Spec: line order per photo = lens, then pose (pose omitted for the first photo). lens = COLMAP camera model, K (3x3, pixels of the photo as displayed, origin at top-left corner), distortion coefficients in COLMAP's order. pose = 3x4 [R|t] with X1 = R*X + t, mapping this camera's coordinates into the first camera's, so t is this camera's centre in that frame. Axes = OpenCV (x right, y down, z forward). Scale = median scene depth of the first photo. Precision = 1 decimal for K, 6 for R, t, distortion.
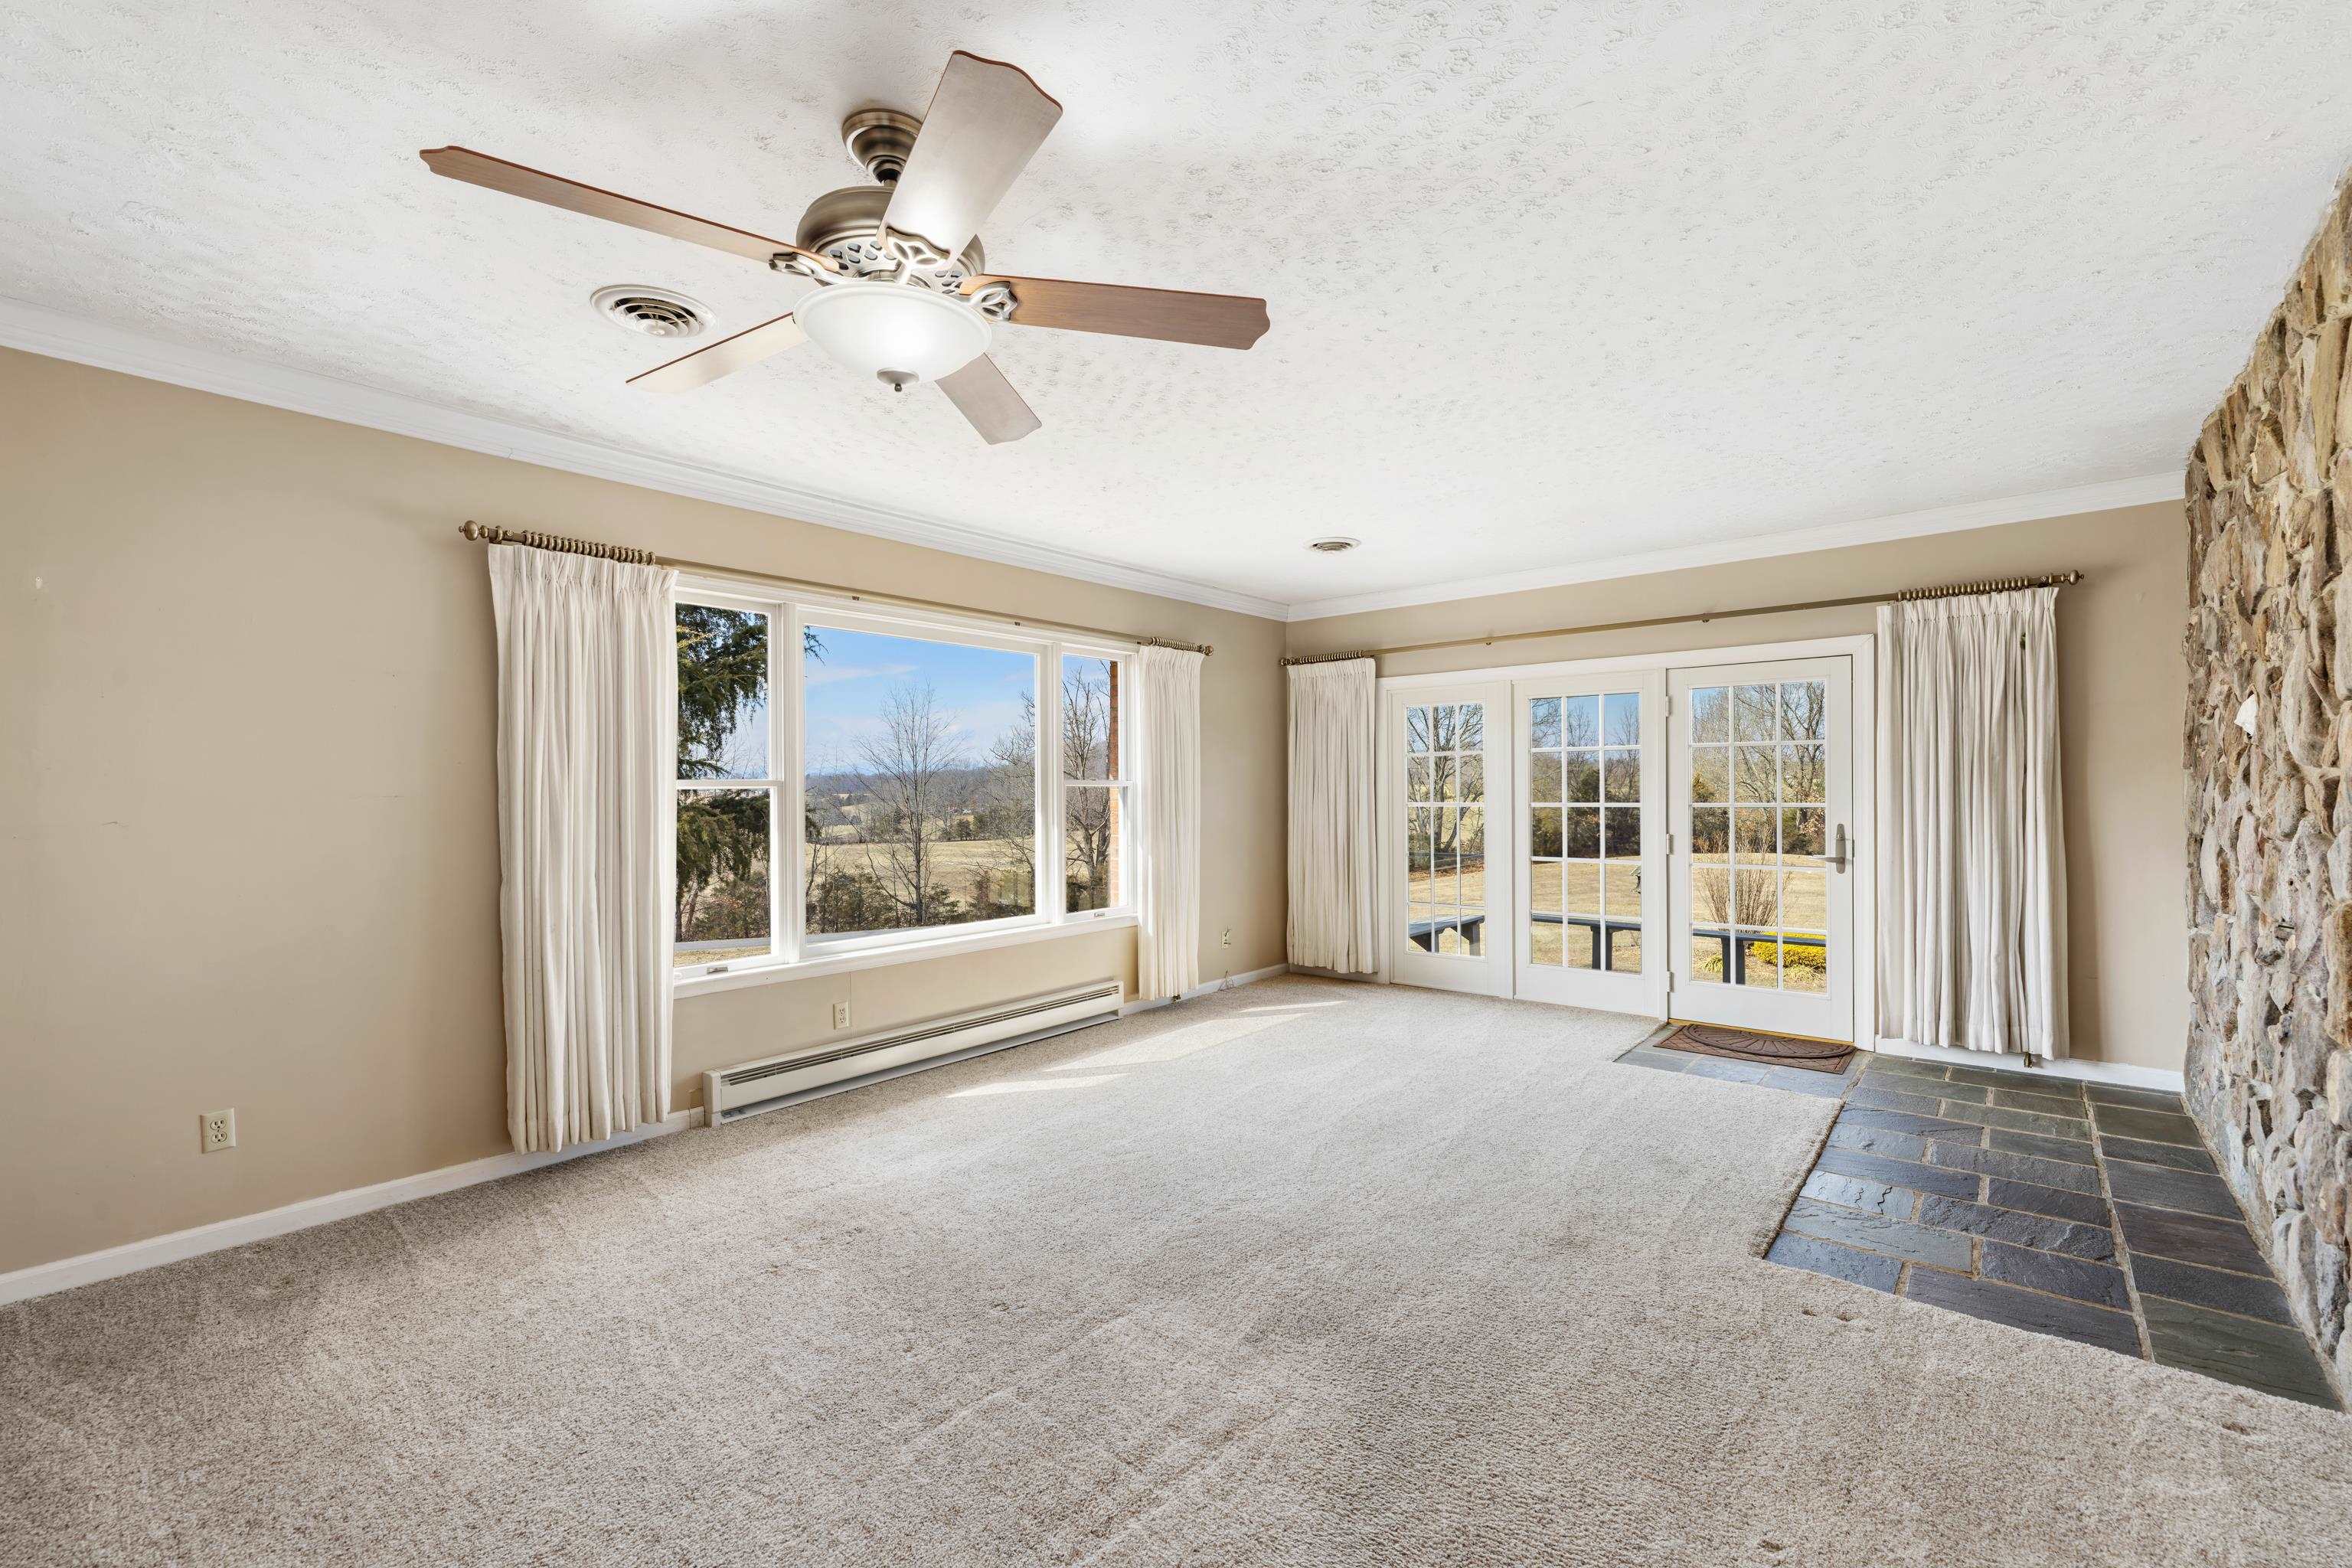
lens RADIAL K [[1015.8, 0, 1171.0], [0, 1015.8, 797.8], [0, 0, 1]] dist [0.001346, 0.000834]
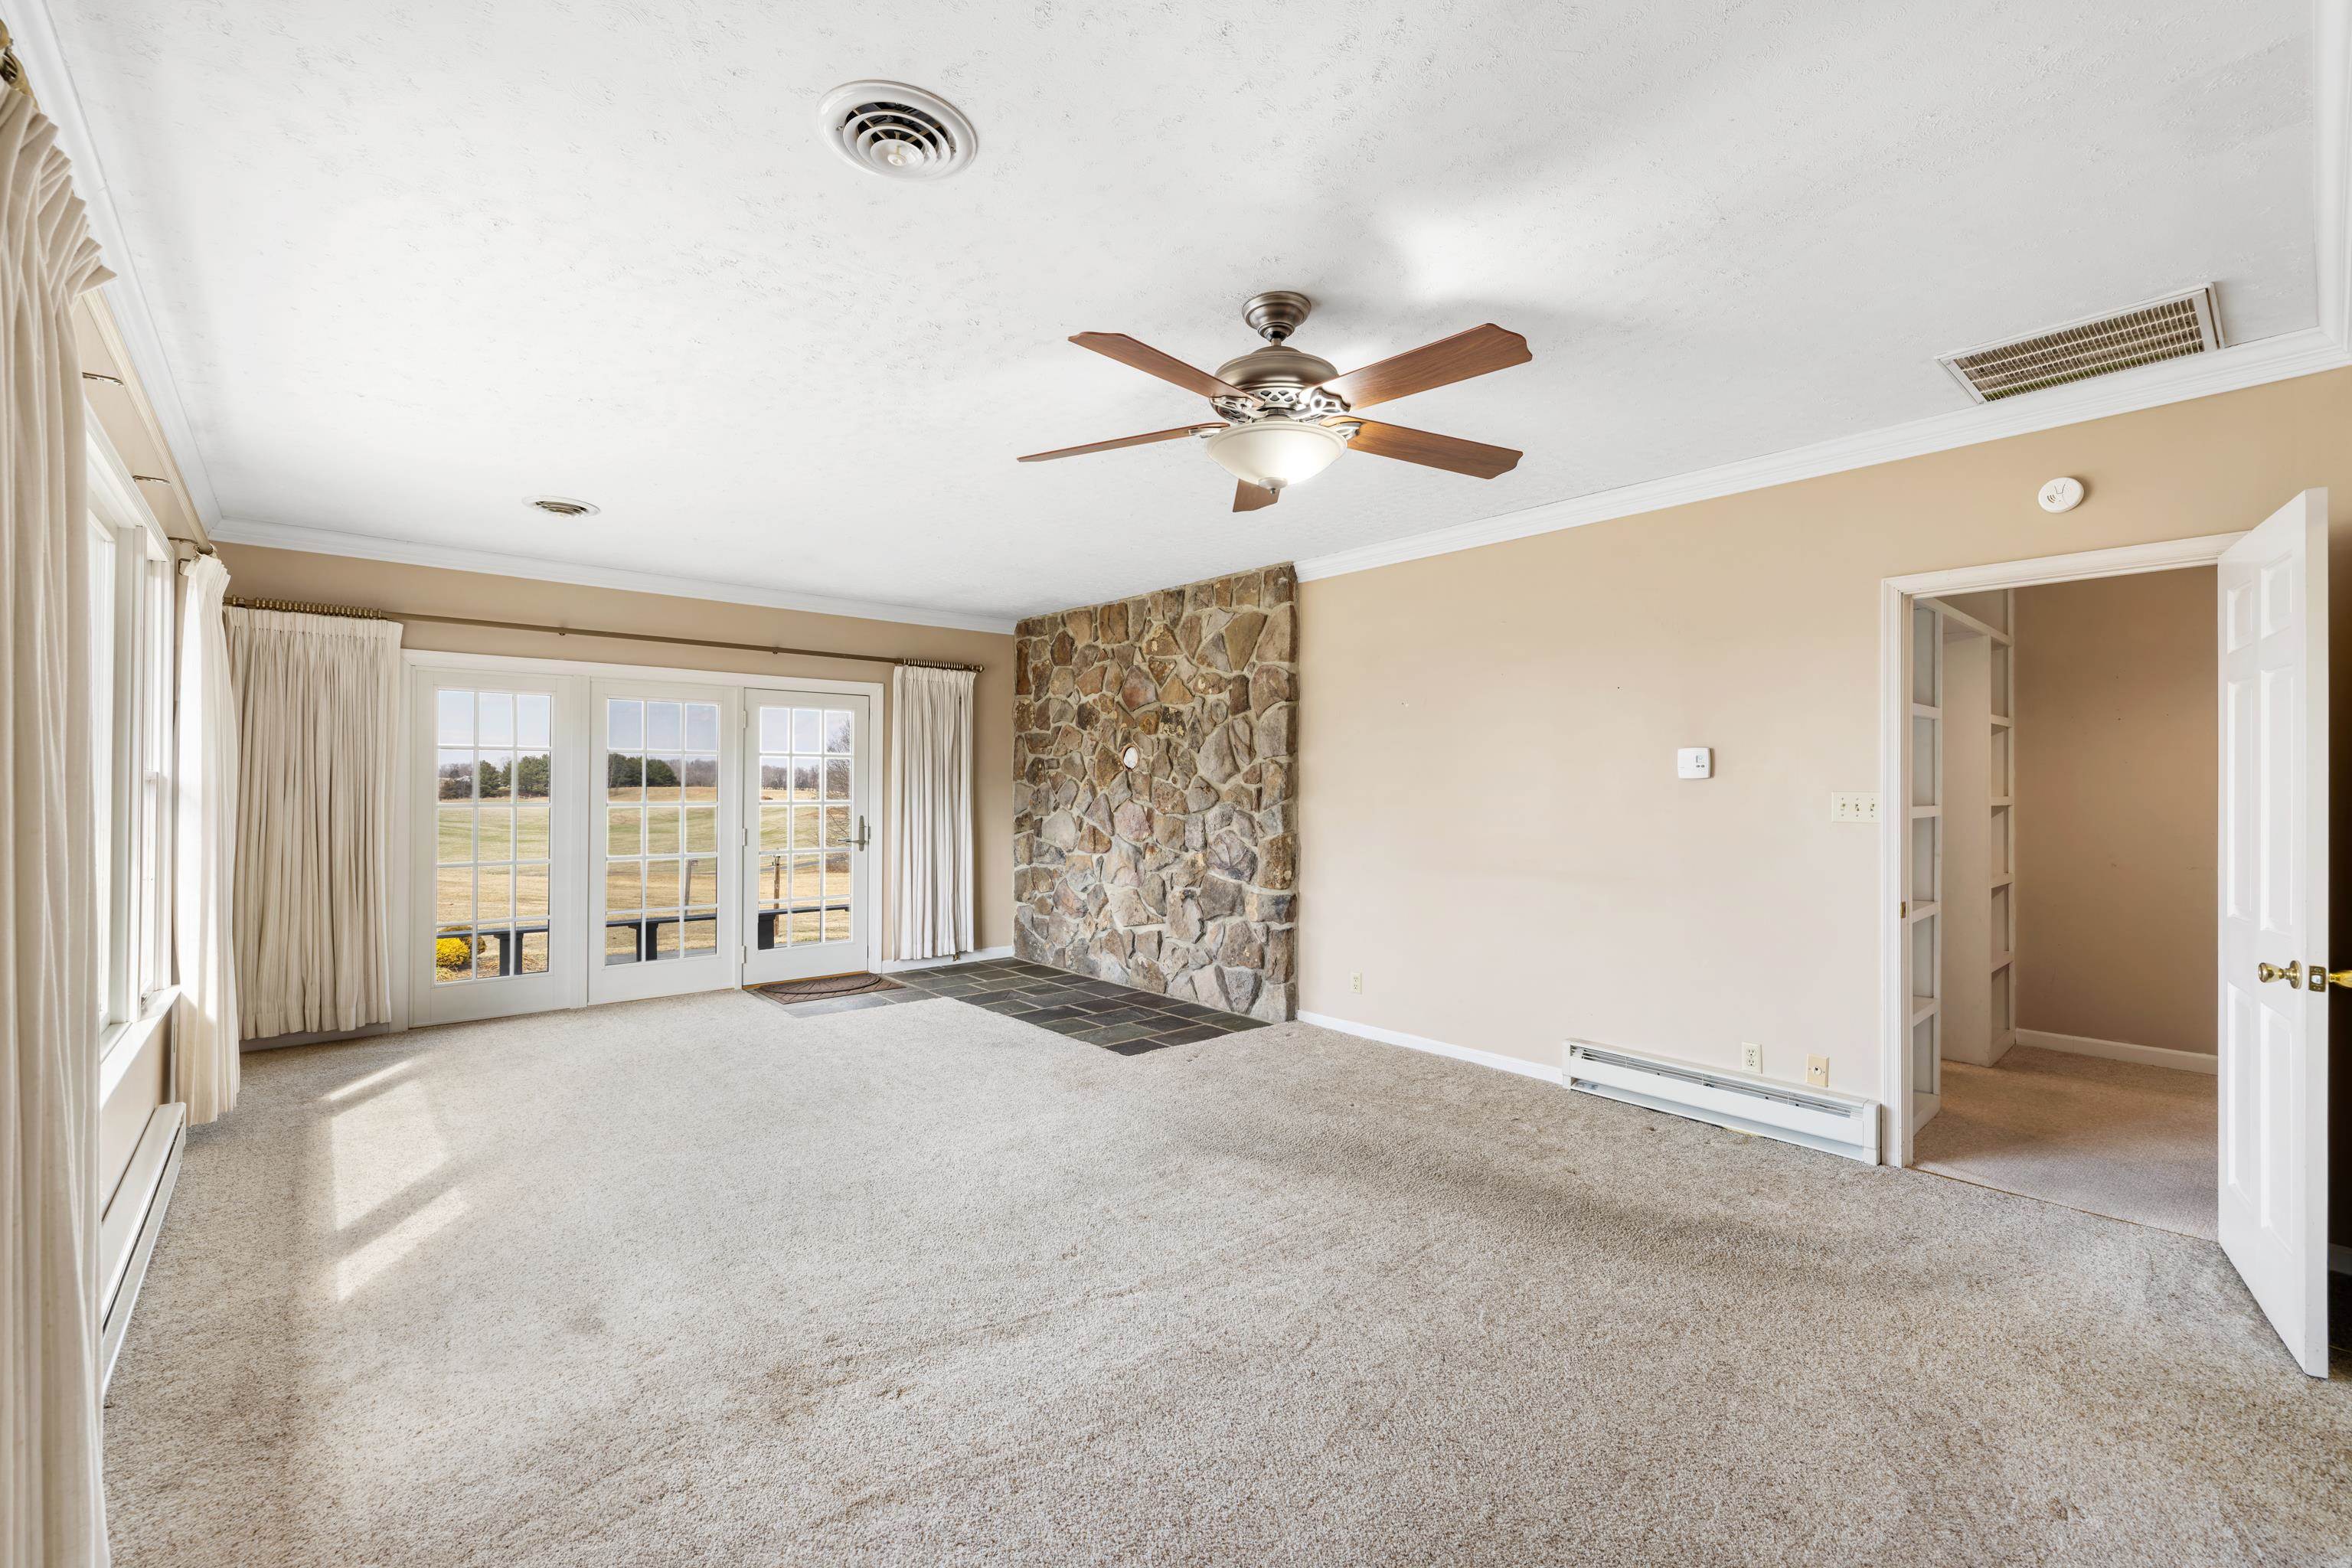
lens RADIAL K [[991.4, 0, 1185.0], [0, 991.4, 787.0], [0, 0, 1]] dist [0.001178, -0.000104]
pose [[0.139910, 0.009503, 0.990119, -0.675120], [0.002875, 0.999946, -0.010003, 0.001572], [-0.990160, 0.004246, 0.139875, 0.399043]]
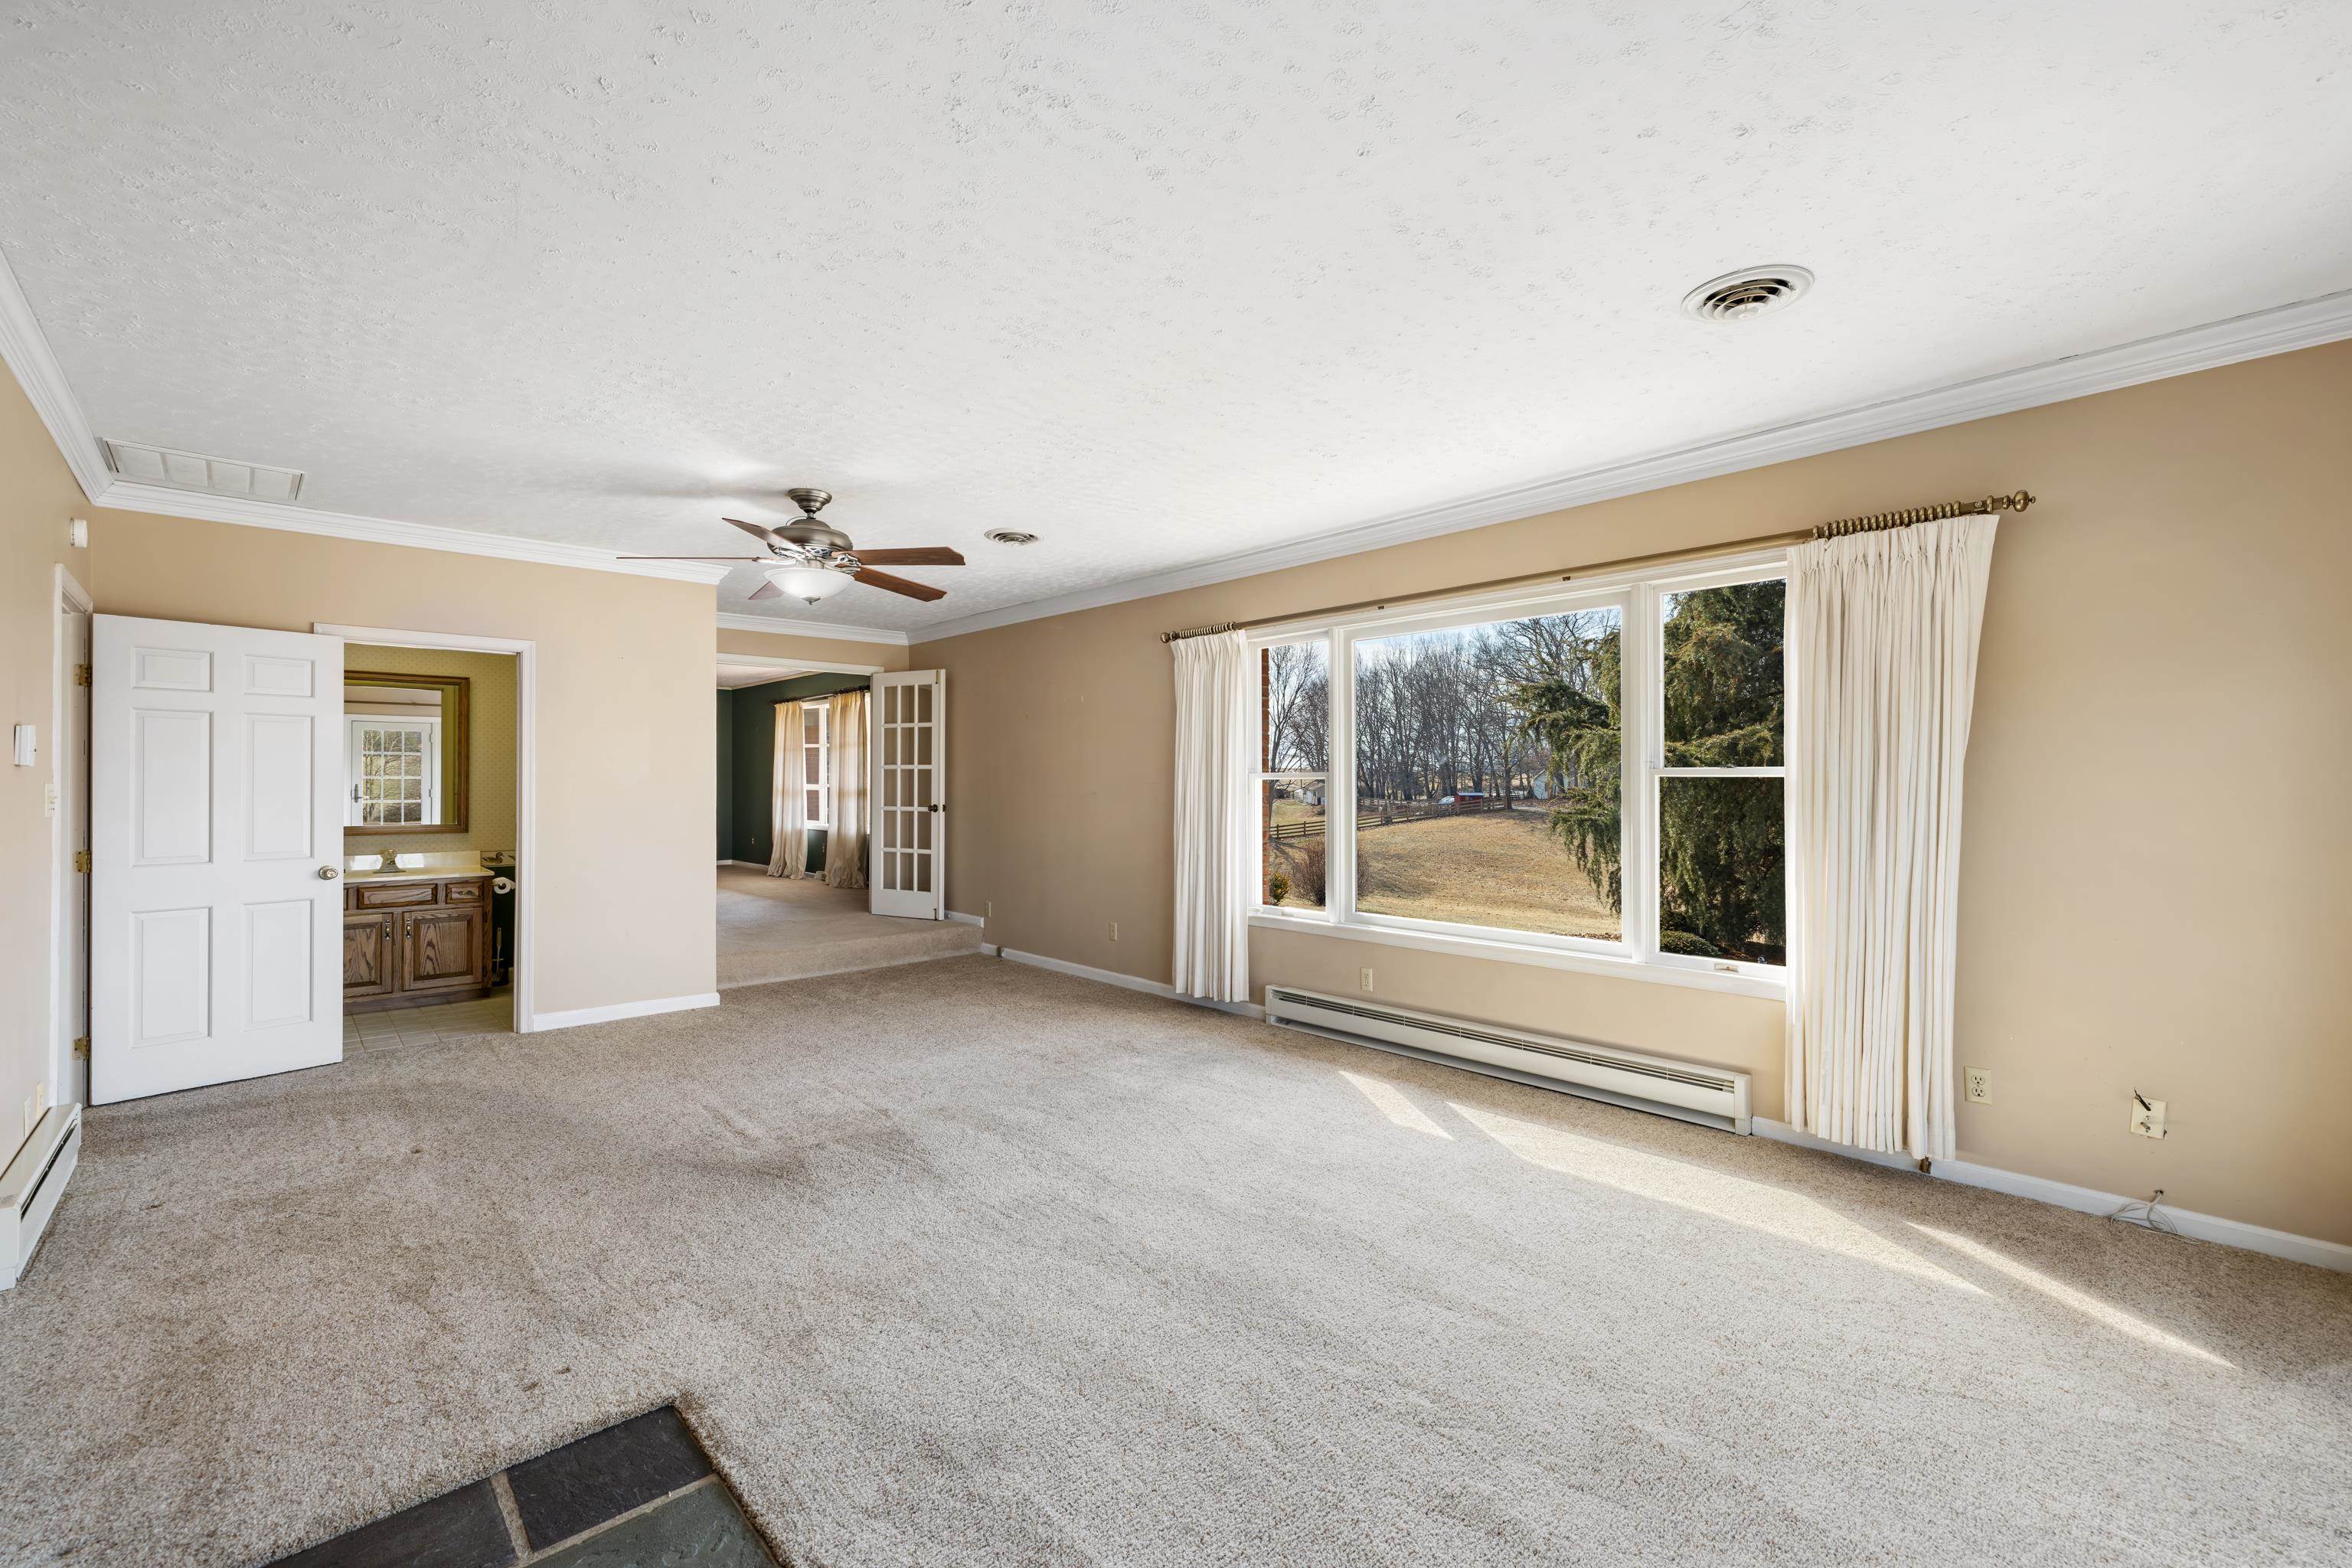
lens RADIAL K [[991.4, 0, 1182.3], [0, 991.4, 779.1], [0, 0, 1]] dist [0.001178, -0.000104]
pose [[-0.111065, 0.009803, -0.993765, 0.765355], [-0.002961, 0.999944, 0.010195, -0.019497], [0.993809, 0.004075, -0.111030, 0.880197]]
